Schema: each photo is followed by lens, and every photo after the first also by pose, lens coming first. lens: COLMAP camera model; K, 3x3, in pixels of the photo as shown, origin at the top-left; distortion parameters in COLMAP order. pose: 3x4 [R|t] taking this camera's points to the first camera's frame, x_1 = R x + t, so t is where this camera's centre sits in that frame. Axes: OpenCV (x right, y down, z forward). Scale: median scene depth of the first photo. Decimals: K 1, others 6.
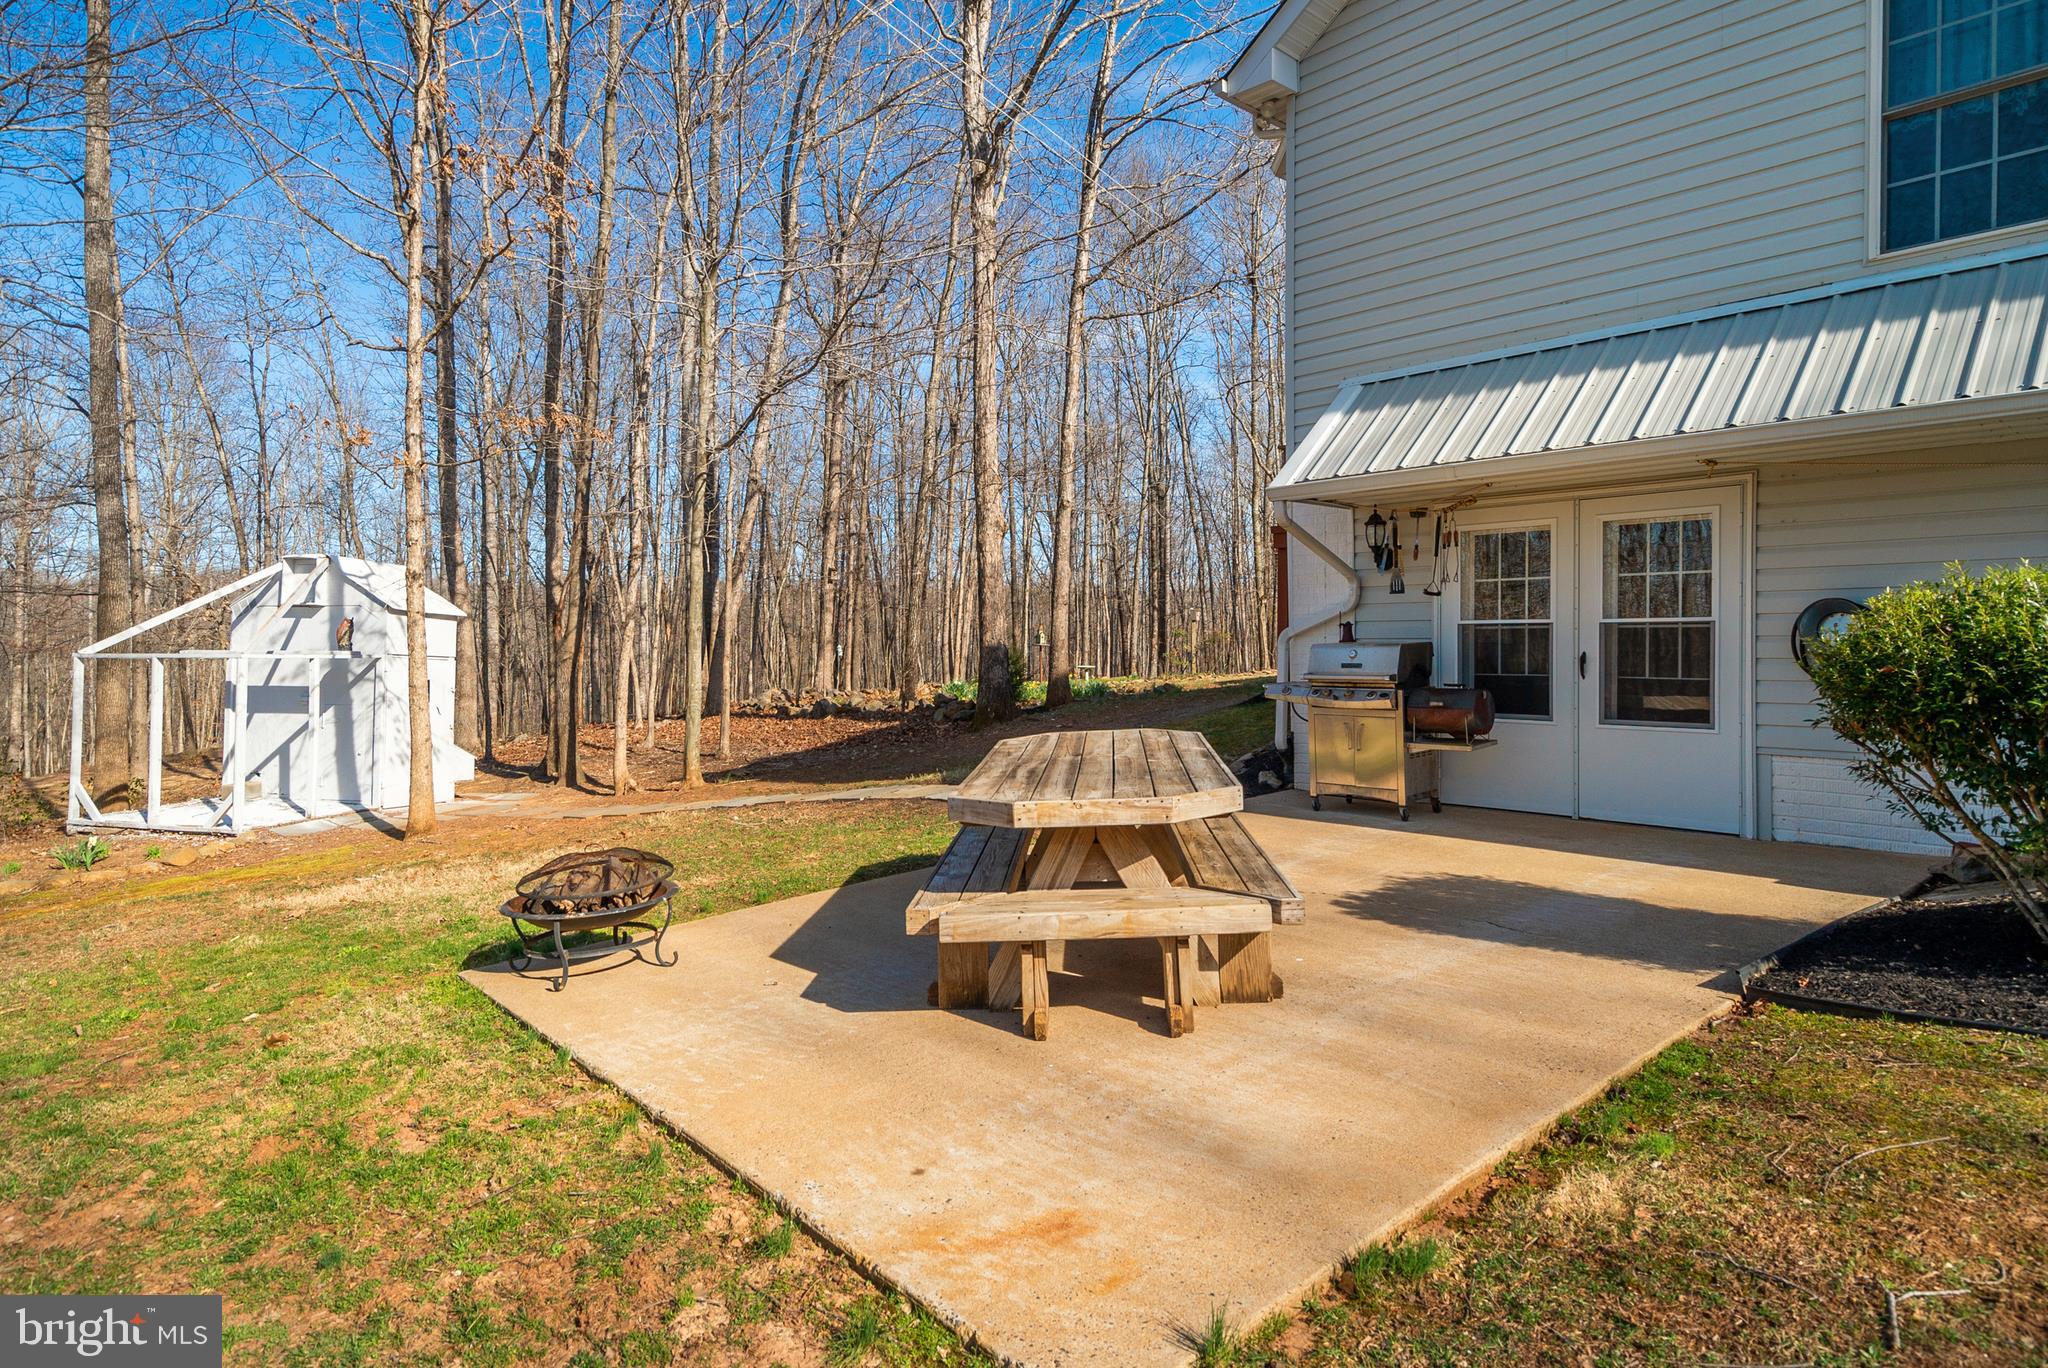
lens RADIAL K [[1140.6, 0, 1005.8], [0, 1140.6, 647.7], [0, 0, 1]] dist [0.010219, -0.003302]
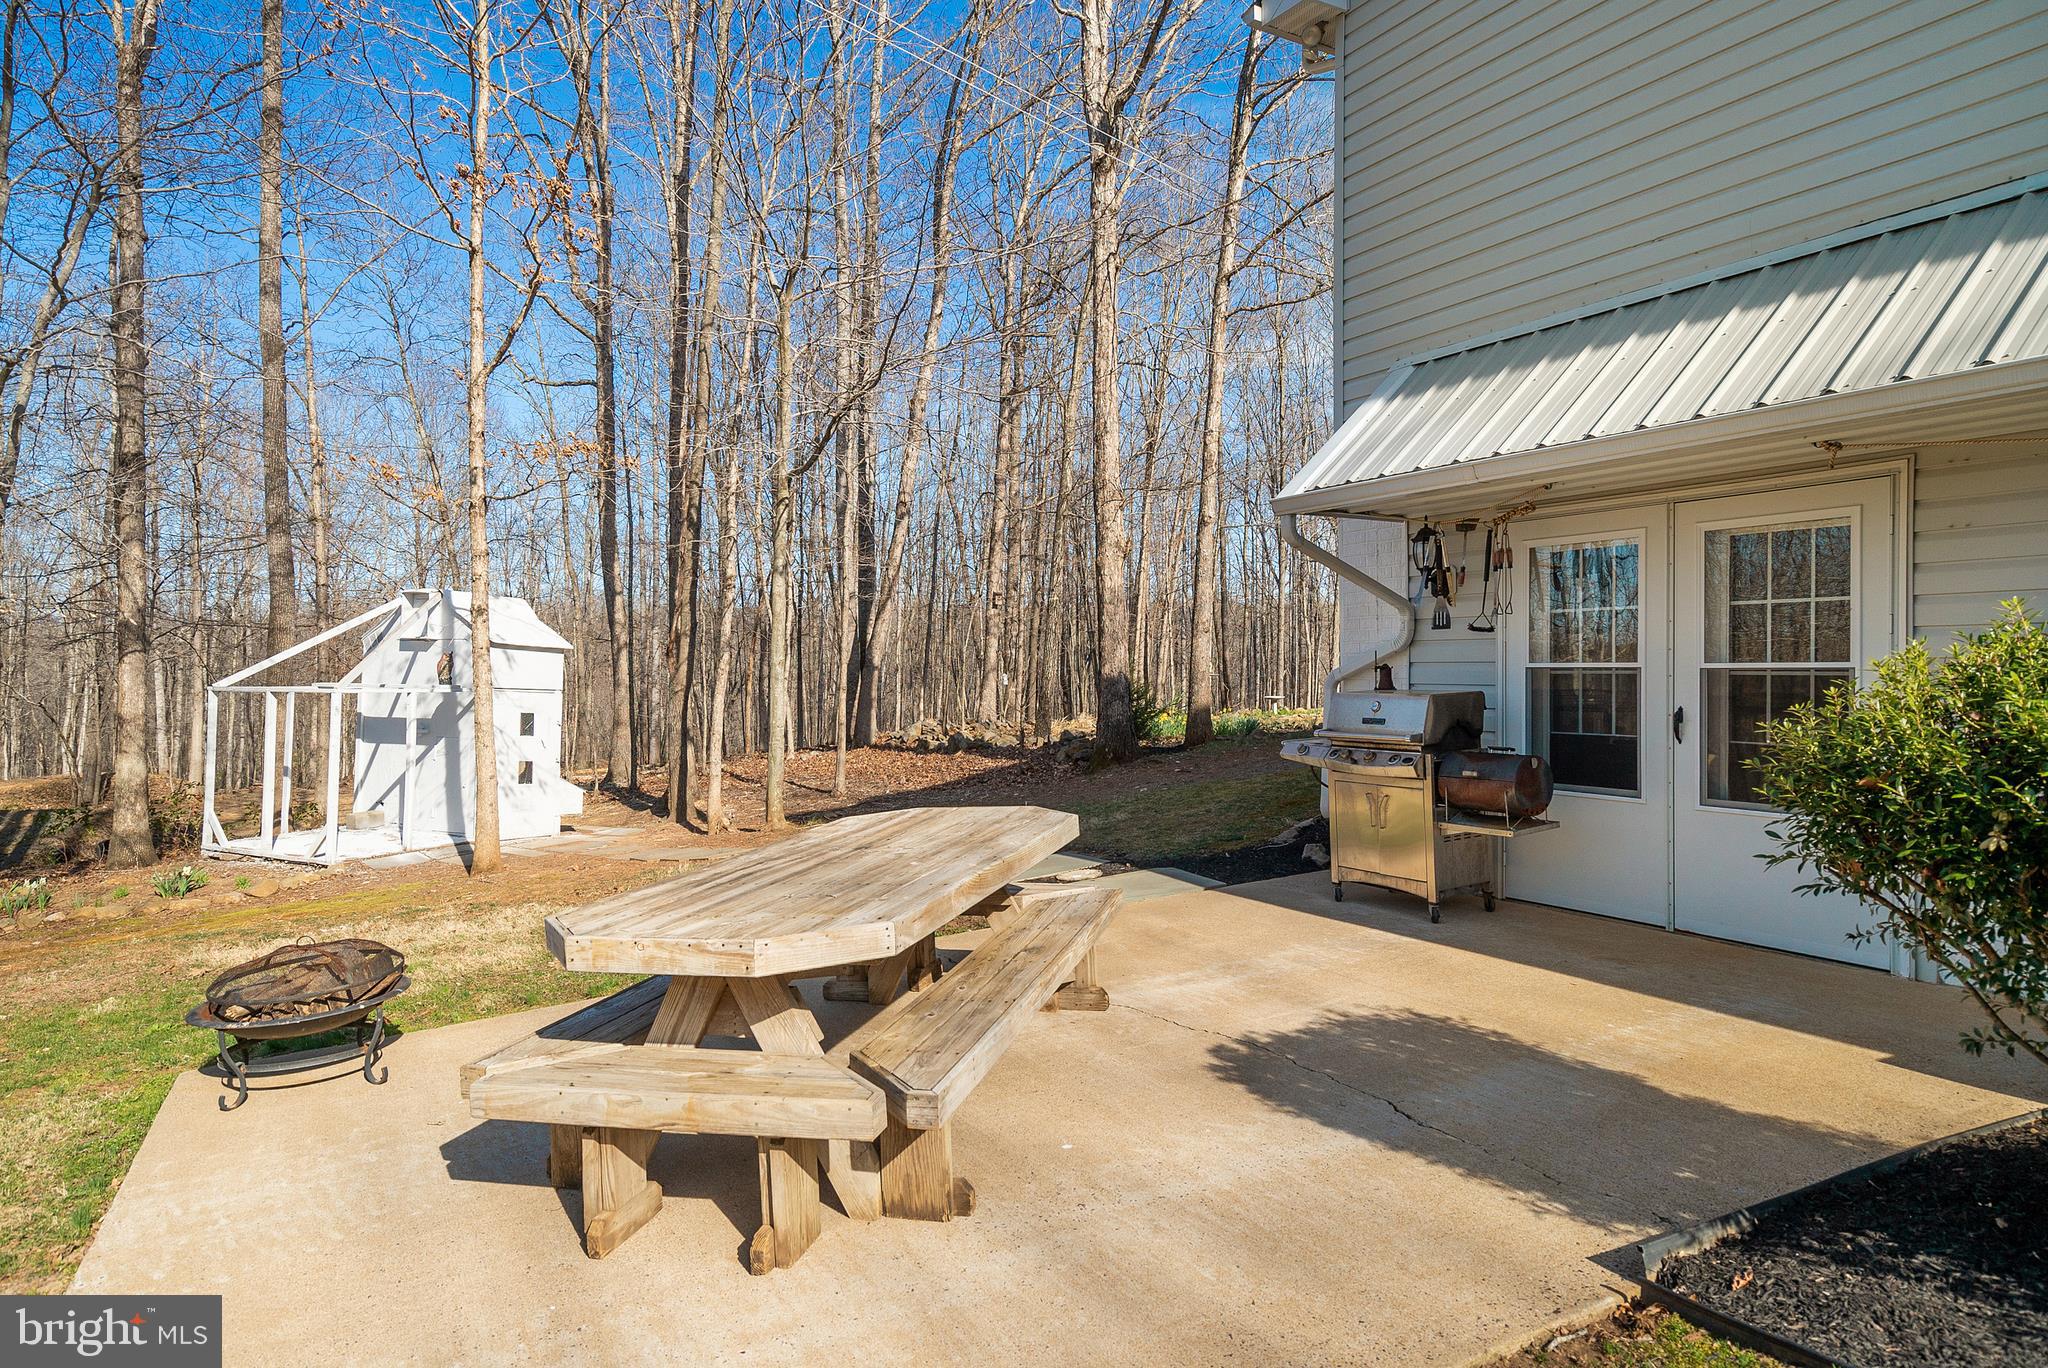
lens RADIAL K [[1179.3, 0, 1017.0], [0, 1179.3, 671.0], [0, 0, 1]] dist [0.006824, -0.002406]
pose [[0.979311, 0.000906, -0.202360, 0.209462], [-0.000666, 0.999999, 0.001255, -0.018164], [0.202361, -0.001094, 0.979310, 0.139554]]
